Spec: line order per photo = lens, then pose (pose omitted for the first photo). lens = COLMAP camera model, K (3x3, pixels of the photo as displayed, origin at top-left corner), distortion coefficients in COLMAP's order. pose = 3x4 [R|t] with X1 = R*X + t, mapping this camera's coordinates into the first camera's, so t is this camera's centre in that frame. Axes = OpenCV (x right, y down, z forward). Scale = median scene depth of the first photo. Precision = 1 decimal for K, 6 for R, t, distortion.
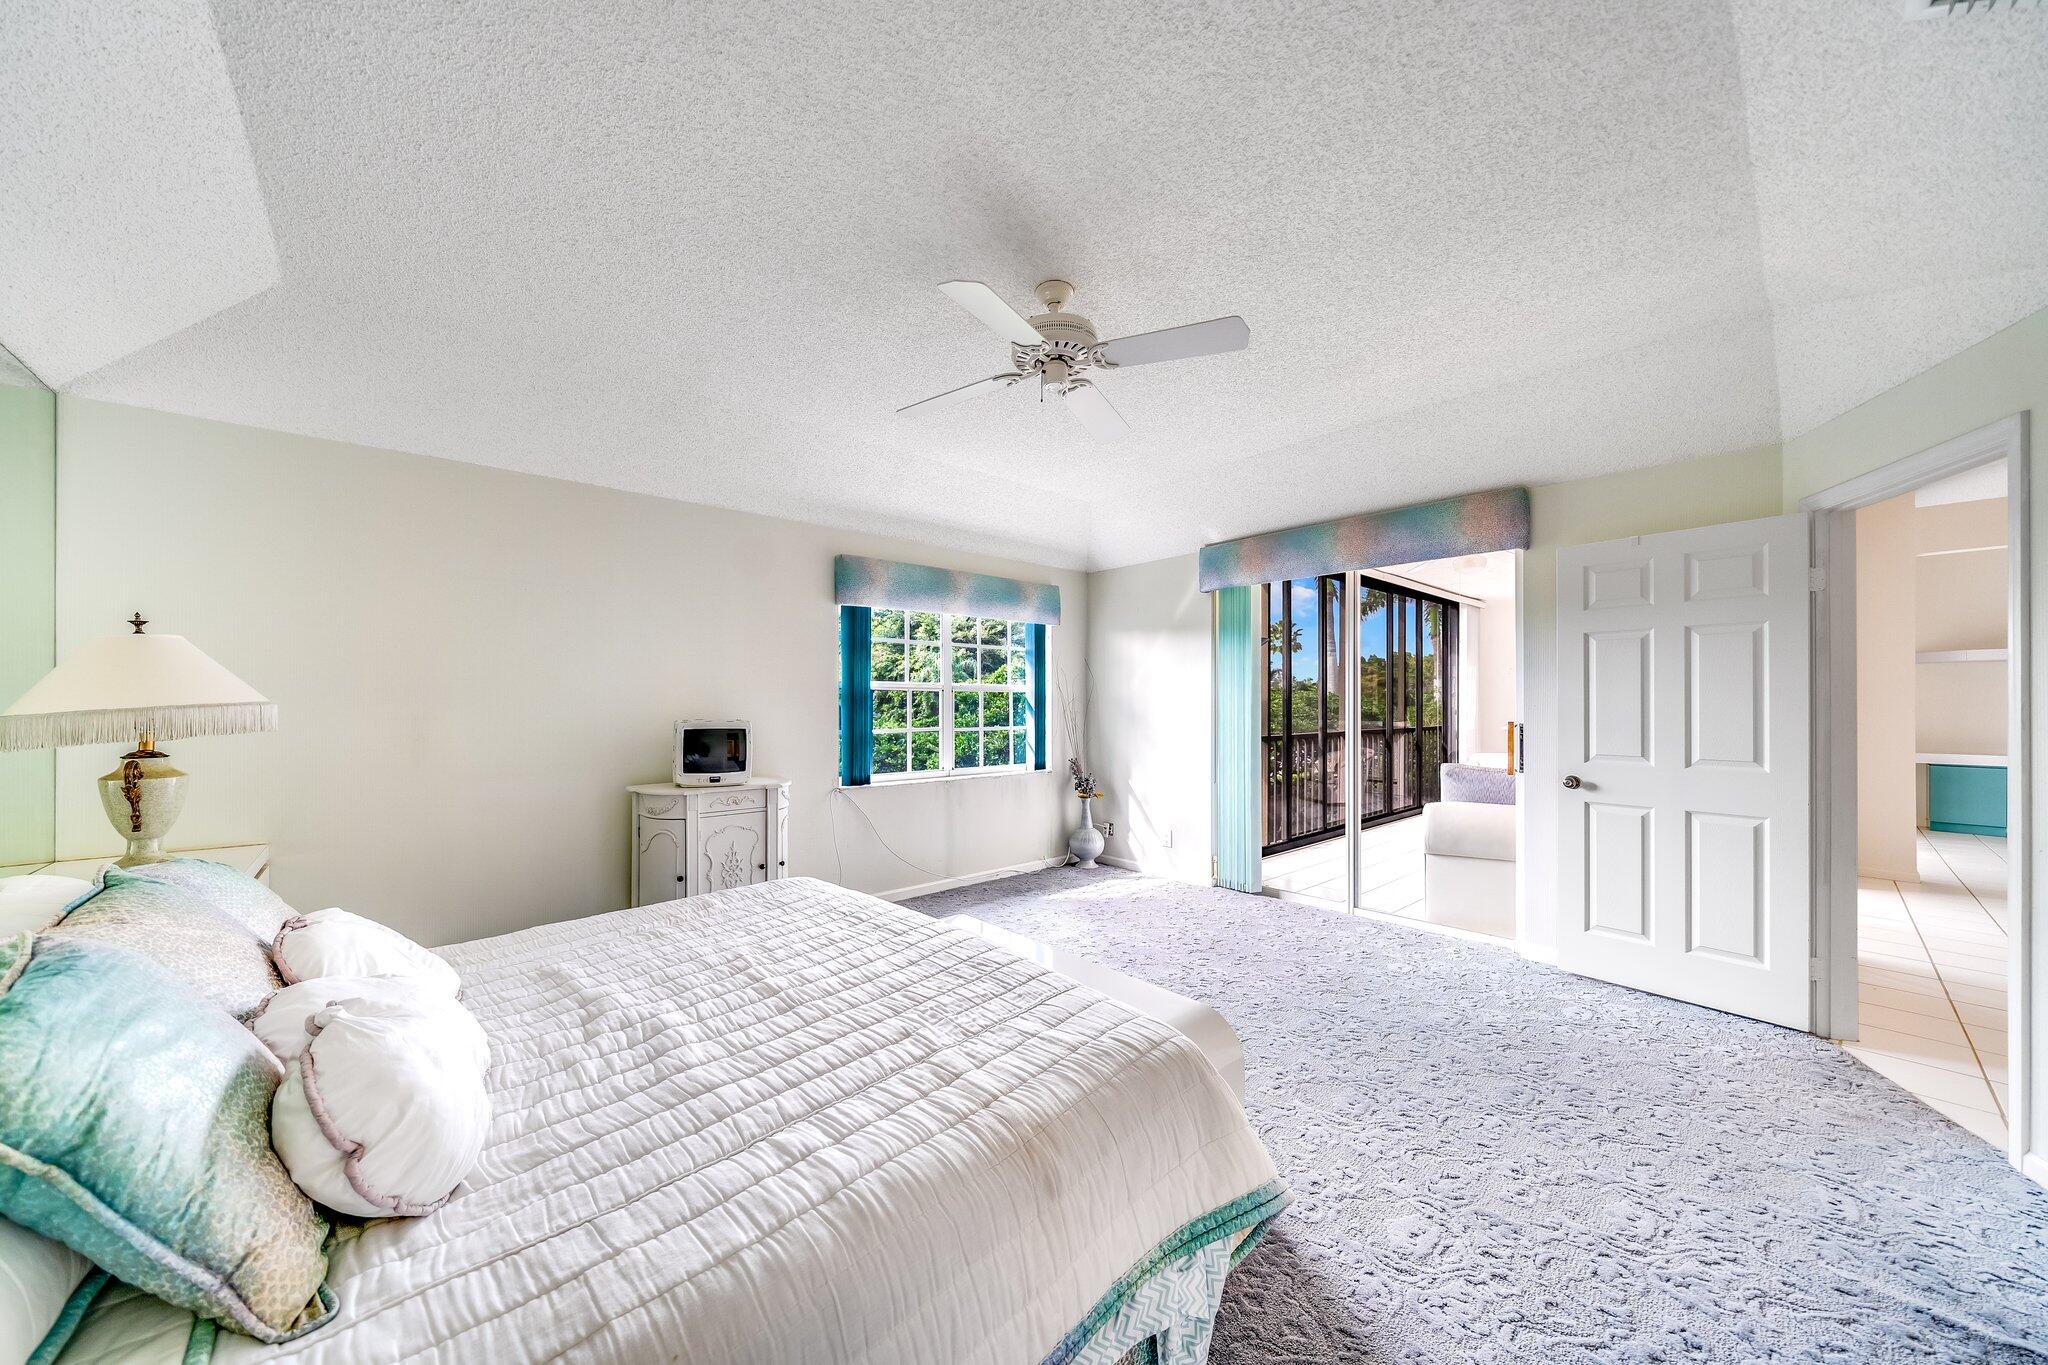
lens RADIAL K [[697.5, 0, 1011.6], [0, 697.5, 689.9], [0, 0, 1]] dist [0.001492, 0.000092]
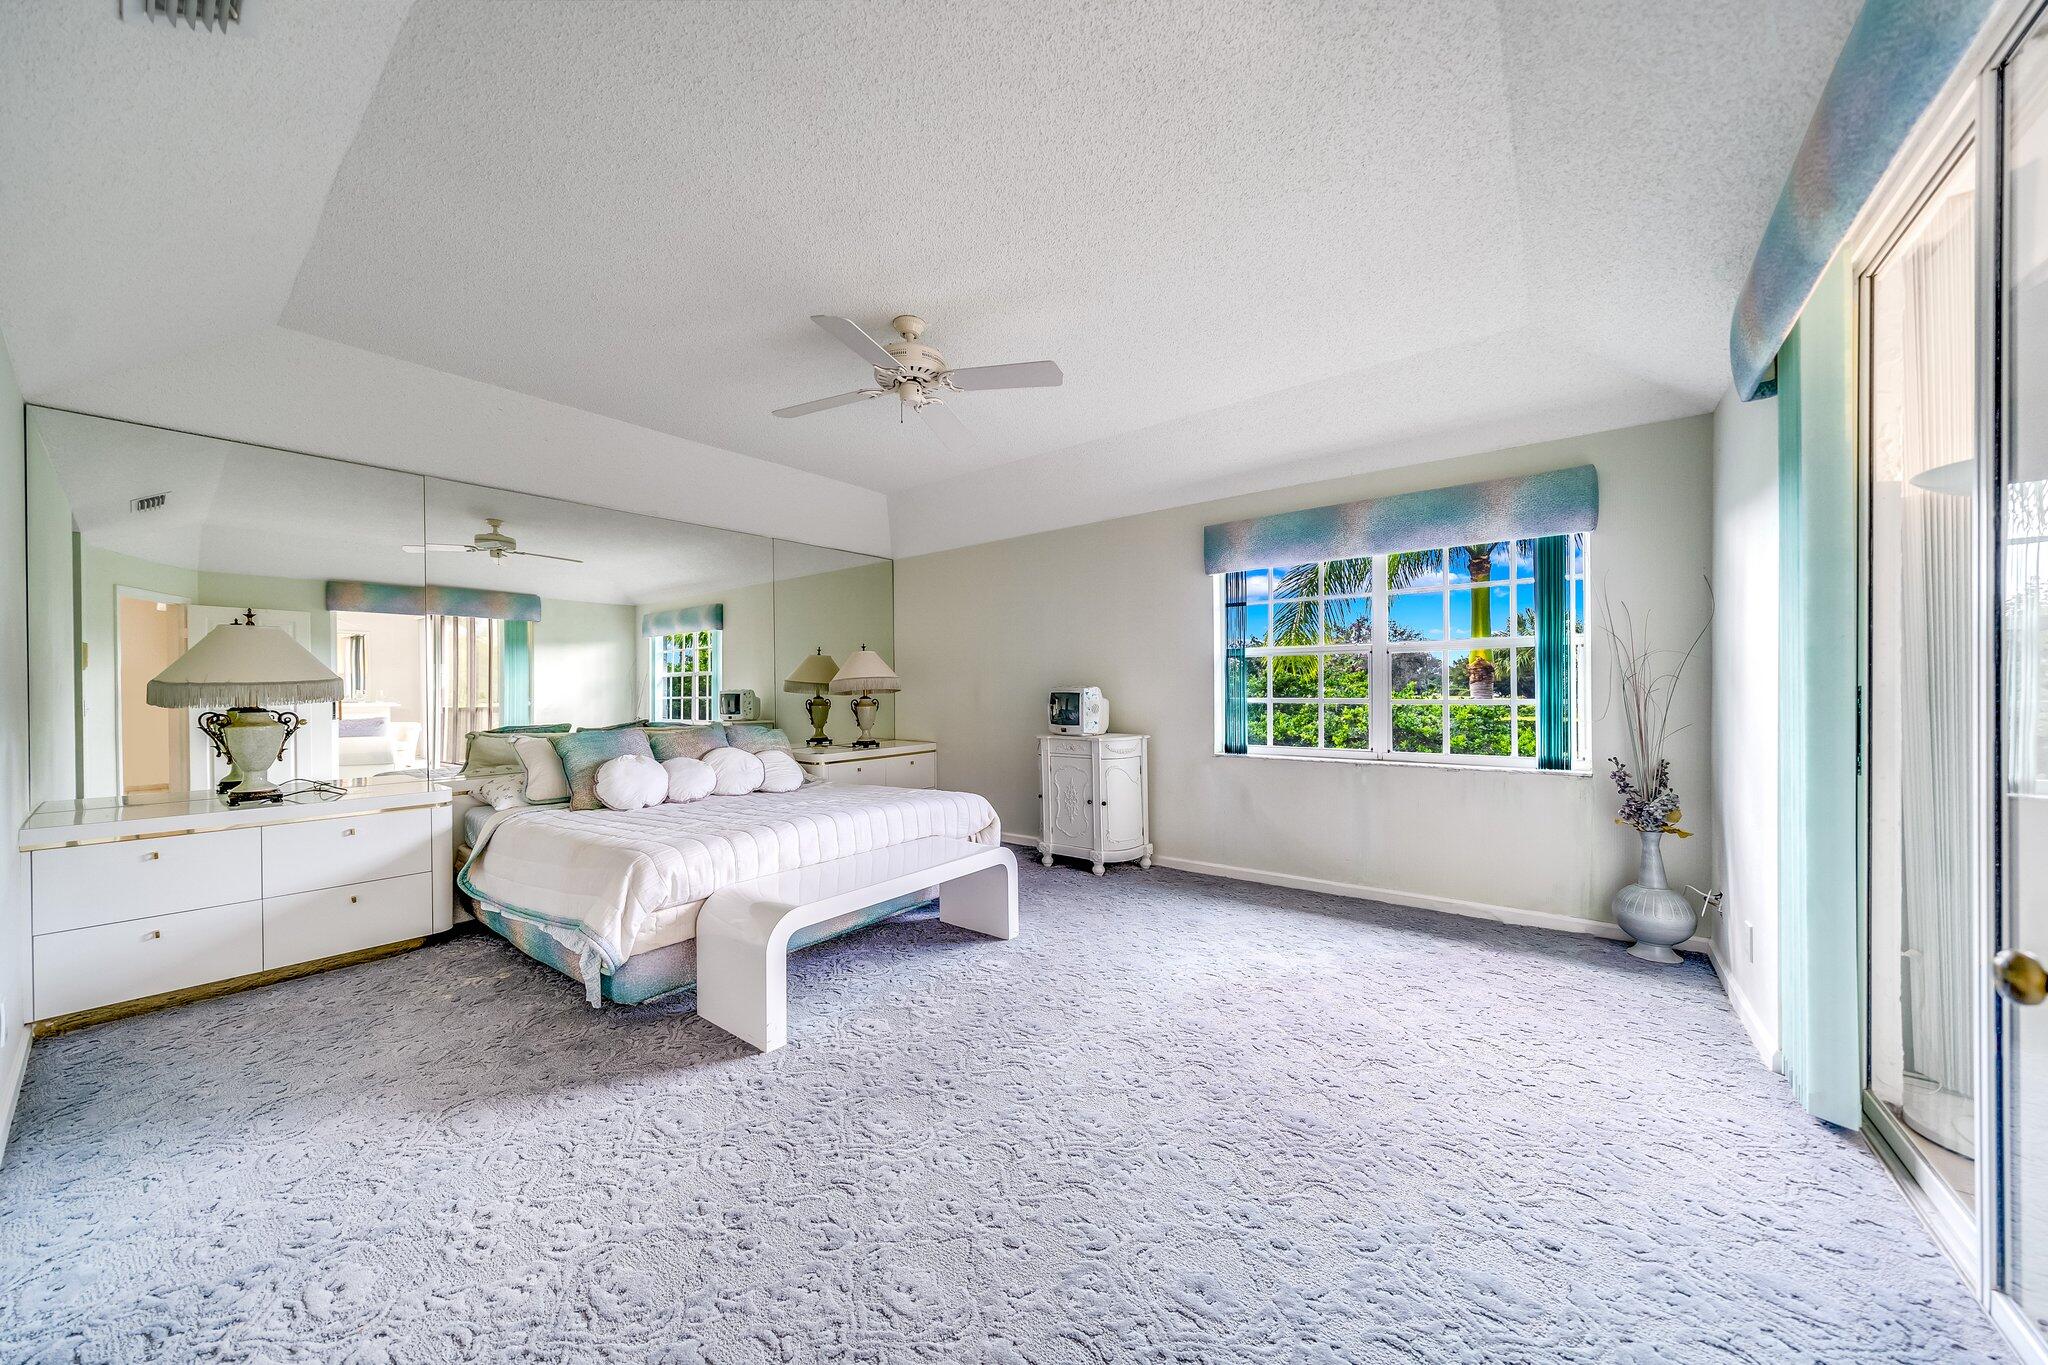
lens RADIAL K [[697.5, 0, 1011.6], [0, 697.5, 689.9], [0, 0, 1]] dist [0.001492, 0.000092]
pose [[0.191778, 0.008329, -0.981403, 0.684022], [0.032546, 0.999360, 0.014841, 0.020559], [0.980898, -0.034787, 0.191385, 0.494659]]
